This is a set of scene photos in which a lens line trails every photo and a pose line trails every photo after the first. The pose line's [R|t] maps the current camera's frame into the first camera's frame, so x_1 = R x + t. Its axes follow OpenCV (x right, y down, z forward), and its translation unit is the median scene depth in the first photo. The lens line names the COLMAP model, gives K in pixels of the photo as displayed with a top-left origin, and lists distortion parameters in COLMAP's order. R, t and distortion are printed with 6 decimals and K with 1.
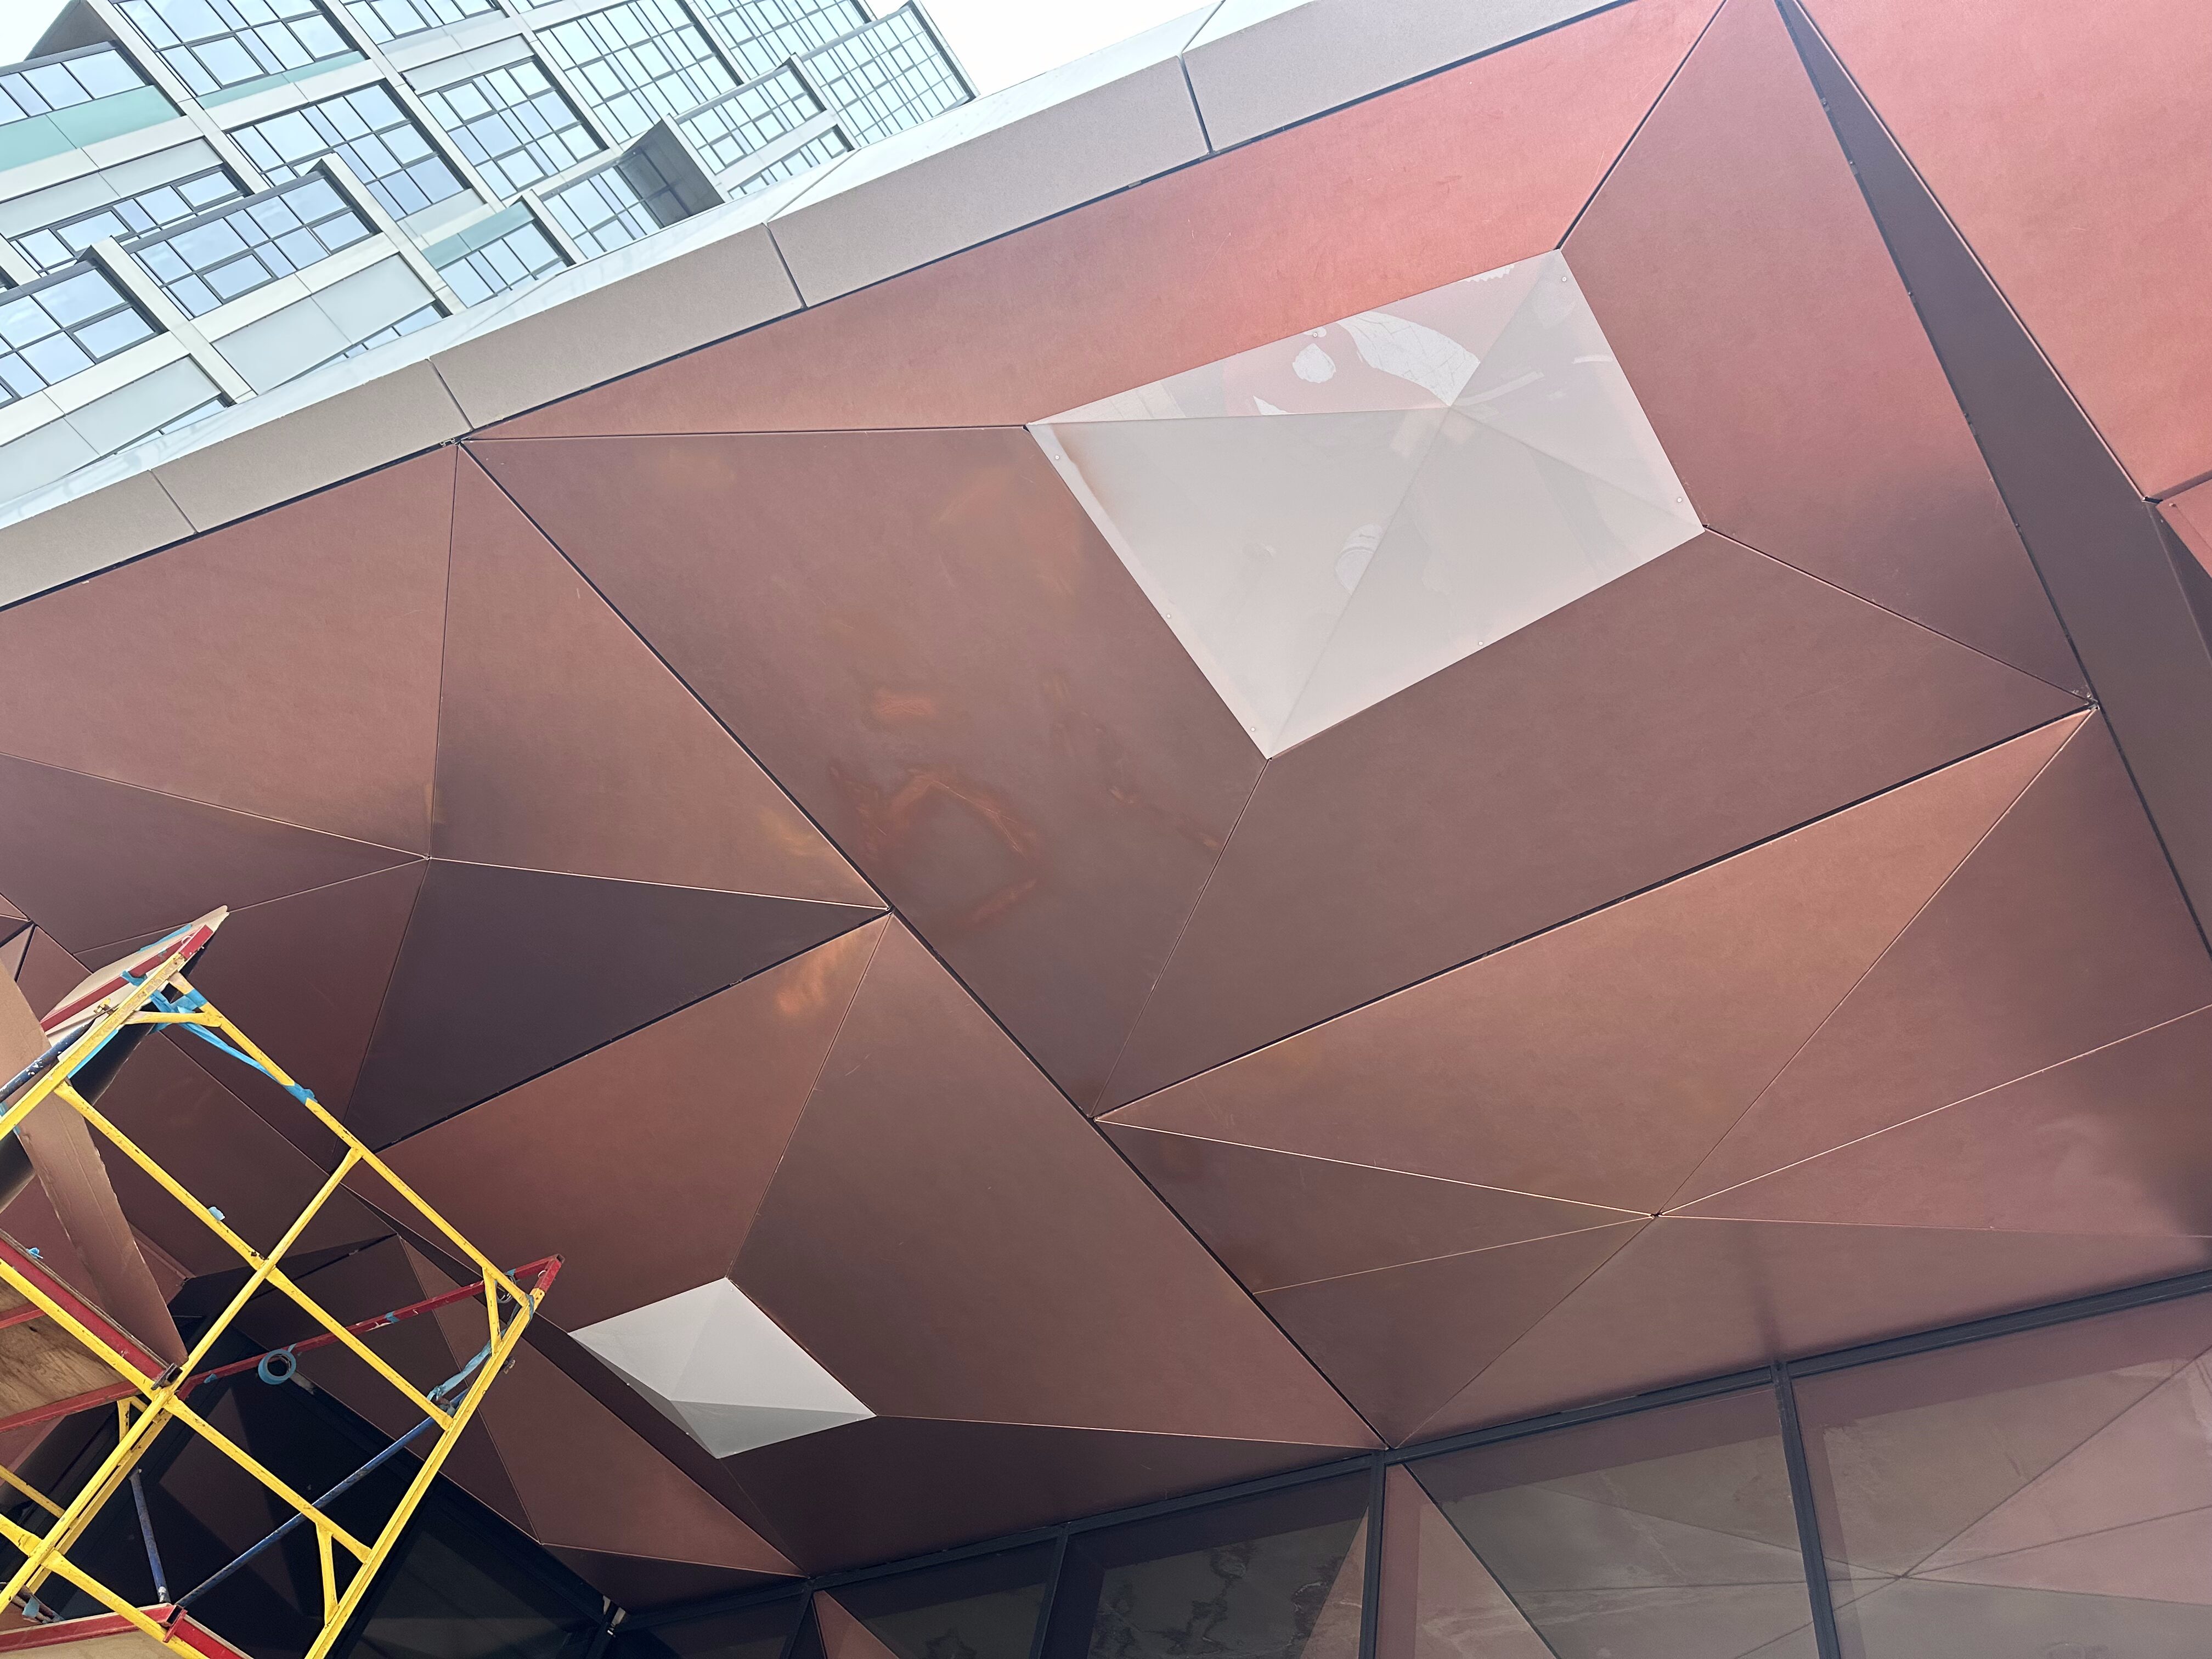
lens RADIAL K [[1526.6, 0, 1106.0], [0, 1526.6, 829.5], [0, 0, 1]] dist [0.037338, -0.047033]
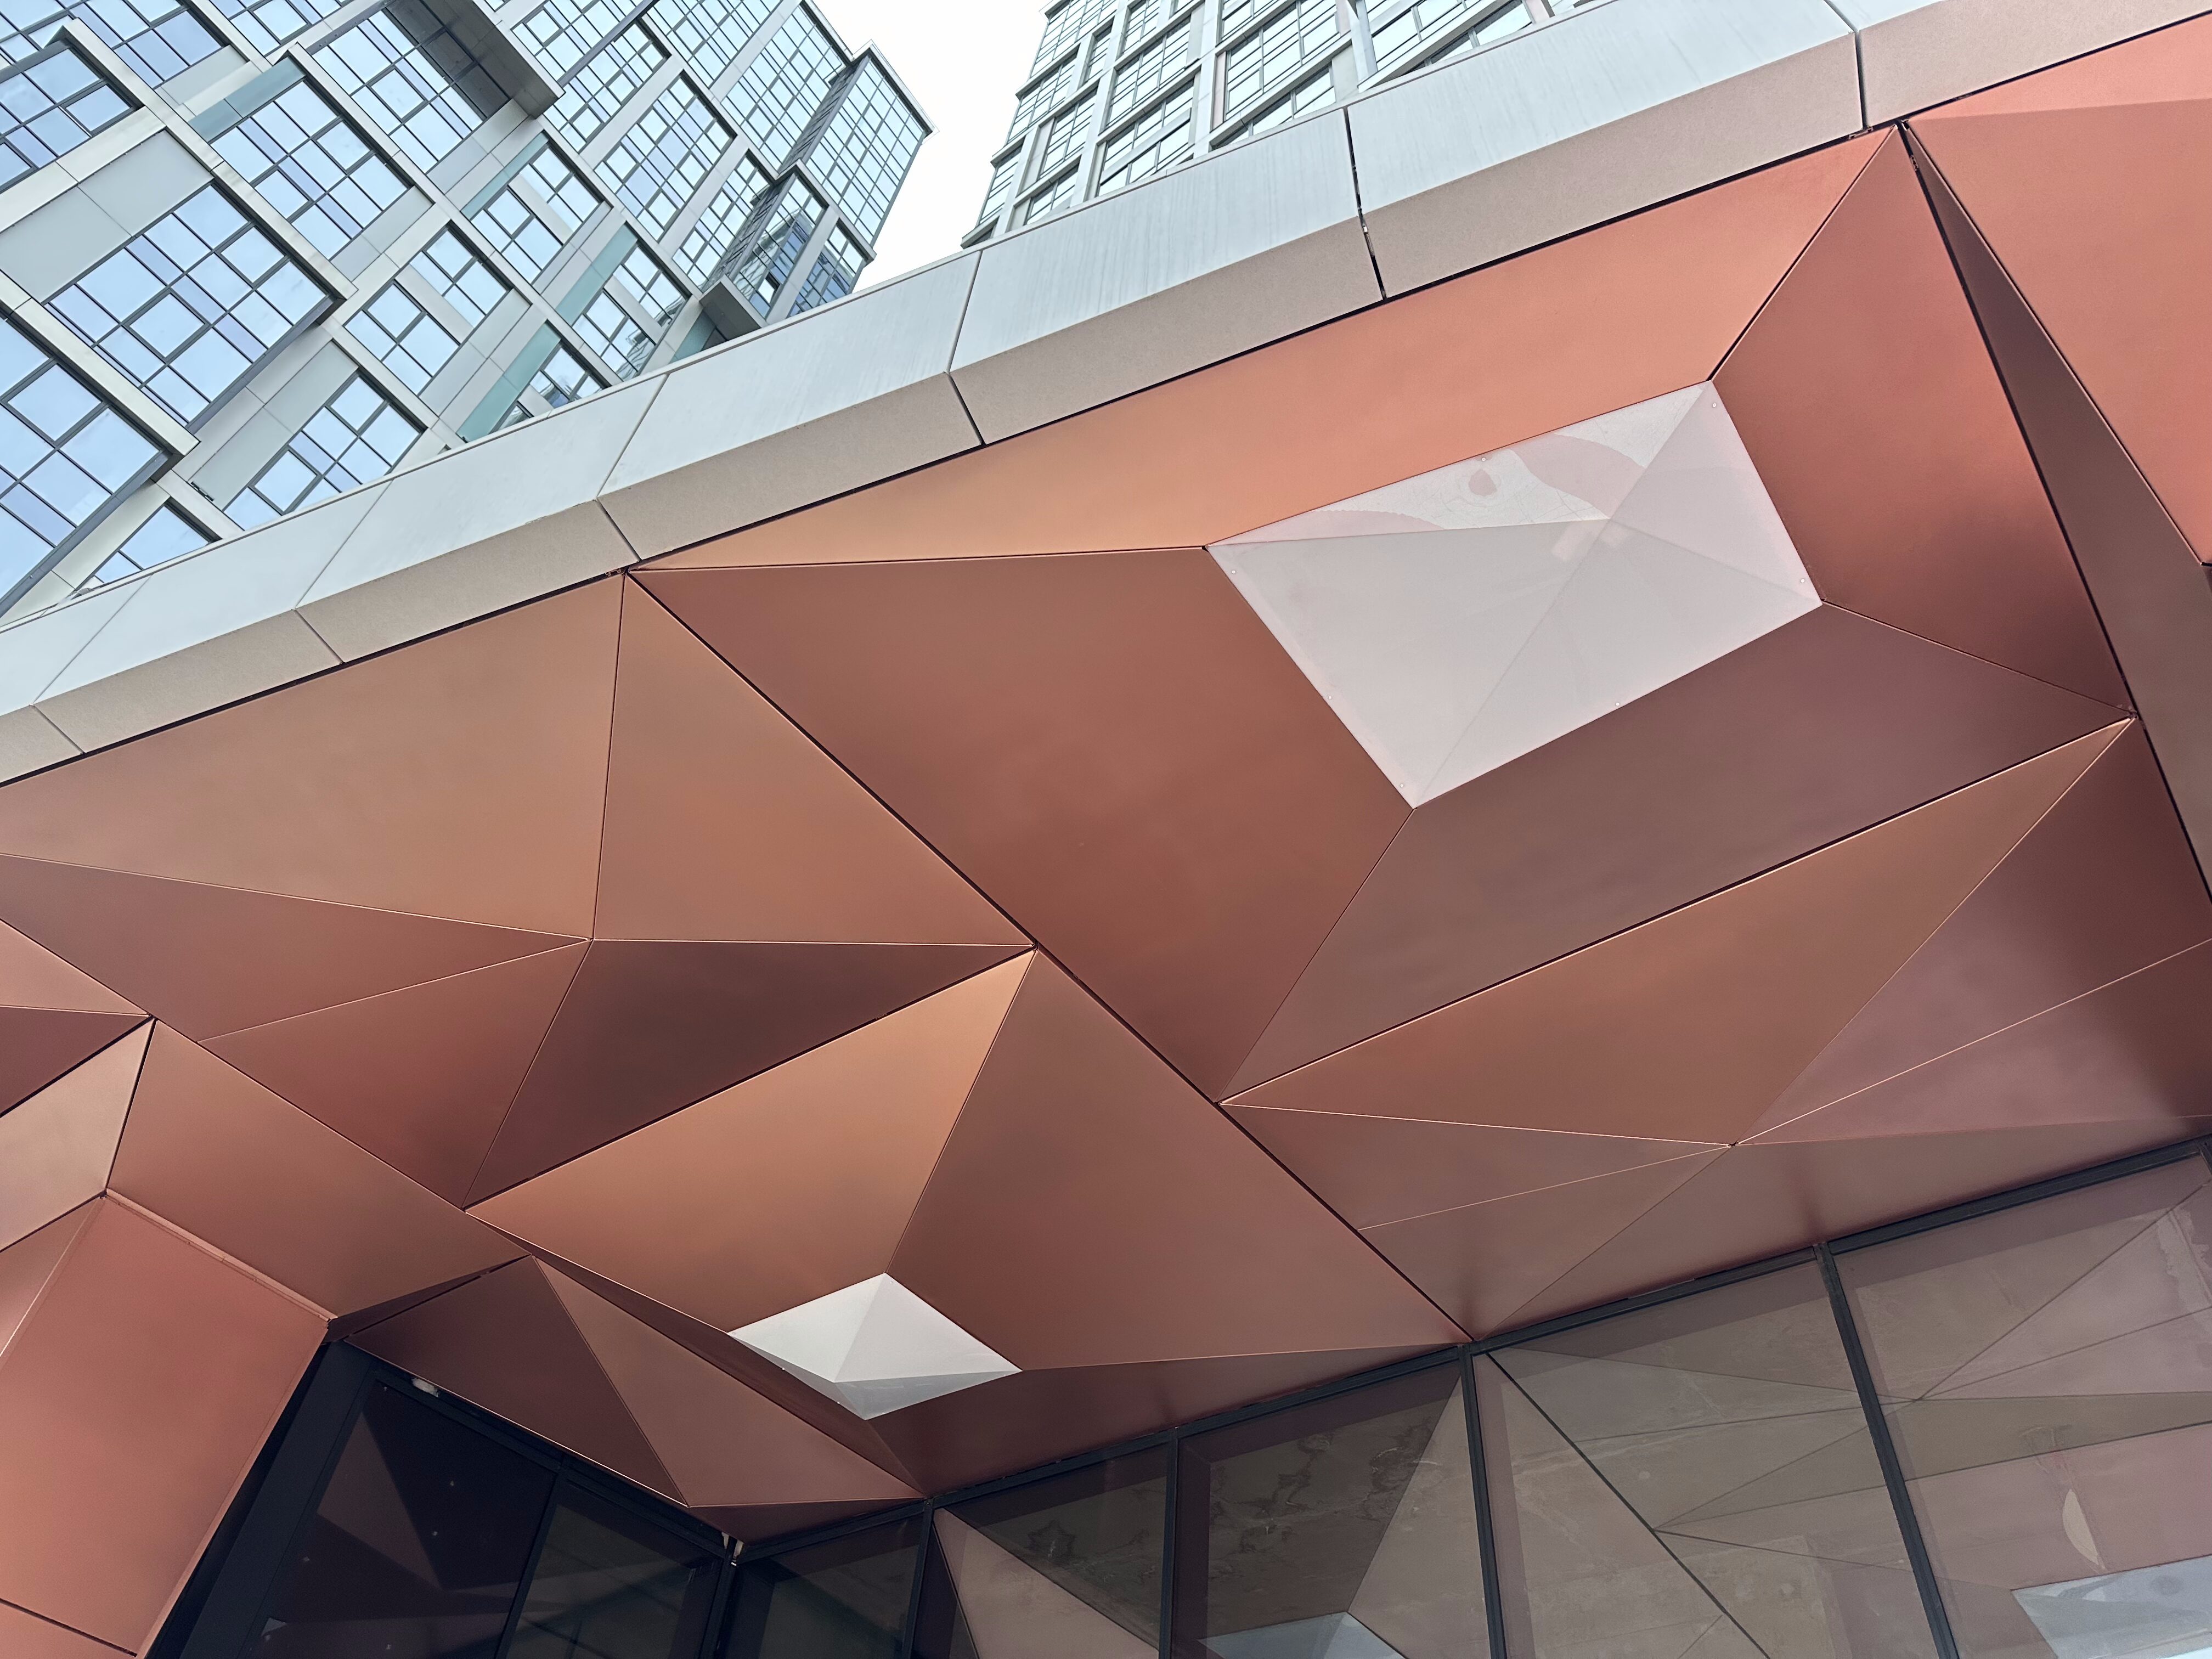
lens RADIAL K [[1532.9, 0, 1106.0], [0, 1532.9, 829.5], [0, 0, 1]] dist [0.005450, -0.002285]
pose [[0.991651, -0.094562, 0.087673, -0.120521], [0.084173, 0.989740, 0.115451, -0.100310], [-0.097690, -0.107107, 0.989436, -0.040879]]
